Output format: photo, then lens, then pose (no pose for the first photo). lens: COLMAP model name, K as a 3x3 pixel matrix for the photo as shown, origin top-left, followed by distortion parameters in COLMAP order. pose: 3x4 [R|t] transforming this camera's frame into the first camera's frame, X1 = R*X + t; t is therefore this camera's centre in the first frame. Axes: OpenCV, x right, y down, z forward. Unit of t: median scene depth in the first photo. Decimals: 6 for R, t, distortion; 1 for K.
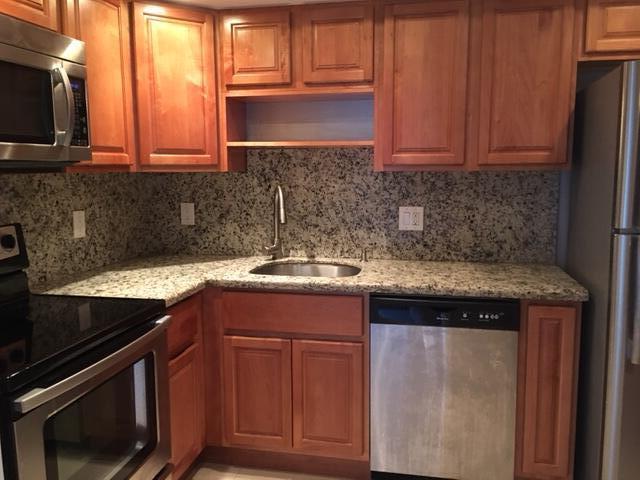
lens RADIAL K [[546.9, 0, 322.3], [0, 546.9, 236.2], [0, 0, 1]] dist [0.080965, -0.105165]
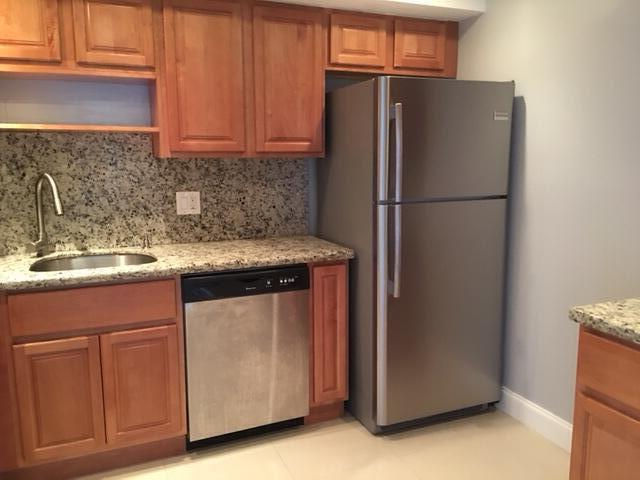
lens RADIAL K [[546.9, 0, 324.1], [0, 546.9, 240.7], [0, 0, 1]] dist [0.080965, -0.105165]
pose [[0.813403, -0.088866, 0.574873, -0.258887], [0.070651, 0.996038, 0.054005, 0.001177], [-0.577394, -0.003312, 0.816459, -0.010394]]
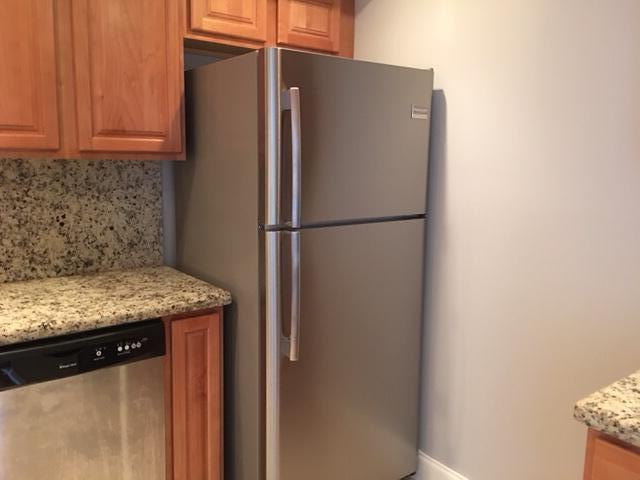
lens RADIAL K [[546.9, 0, 324.7], [0, 546.9, 233.1], [0, 0, 1]] dist [0.080965, -0.105165]
pose [[0.641914, -0.092970, 0.761119, -0.088166], [0.072105, 0.995543, 0.060793, -0.036788], [-0.763379, 0.015857, 0.645757, 0.234091]]
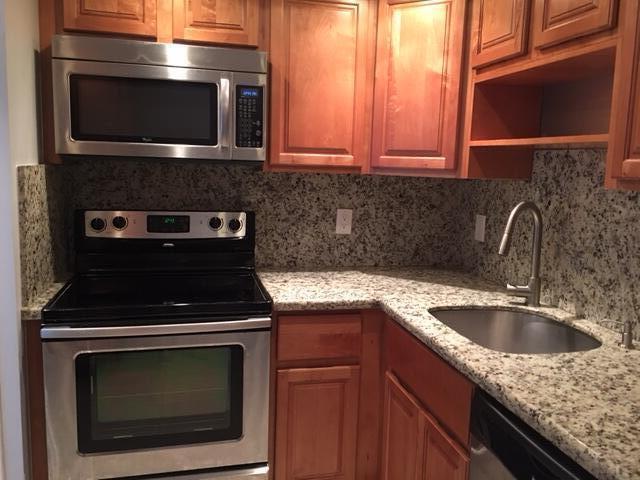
lens RADIAL K [[546.9, 0, 324.2], [0, 546.9, 239.0], [0, 0, 1]] dist [0.080965, -0.105165]
pose [[0.425520, 0.145129, -0.893236, 0.481224], [-0.146886, 0.985044, 0.090072, -0.076457], [0.892949, 0.092877, 0.440473, 0.497415]]
